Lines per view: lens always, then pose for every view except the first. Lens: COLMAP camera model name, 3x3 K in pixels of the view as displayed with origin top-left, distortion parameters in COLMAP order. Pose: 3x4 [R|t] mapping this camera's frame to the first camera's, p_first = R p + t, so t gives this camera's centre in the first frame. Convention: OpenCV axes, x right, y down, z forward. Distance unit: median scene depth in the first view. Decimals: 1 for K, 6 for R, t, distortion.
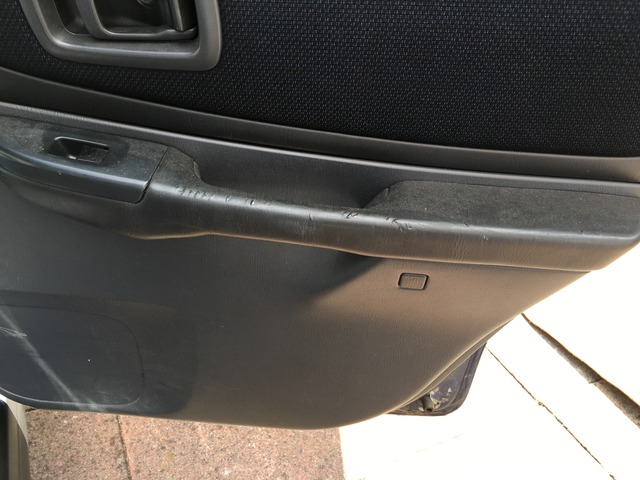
lens RADIAL K [[580.2, 0, 320.0], [0, 580.2, 240.0], [0, 0, 1]] dist [0.095578, -0.135796]
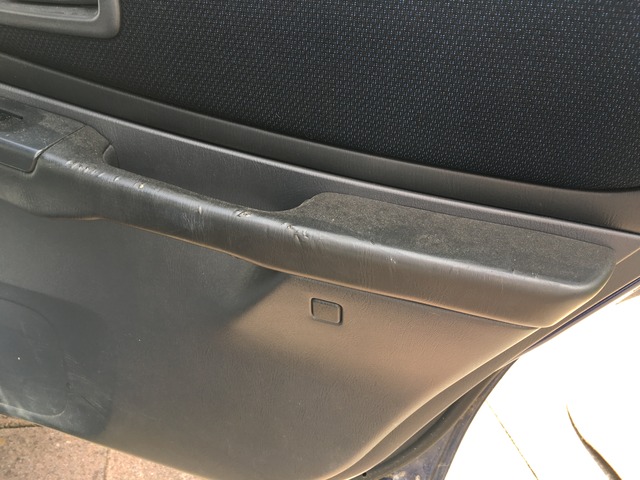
lens RADIAL K [[580.2, 0, 320.0], [0, 580.2, 240.0], [0, 0, 1]] dist [0.095578, -0.135796]
pose [[0.974160, 0.133836, -0.181932, 0.293921], [-0.158816, 0.978652, -0.130455, 0.081991], [0.160589, 0.155978, 0.974619, 0.152885]]
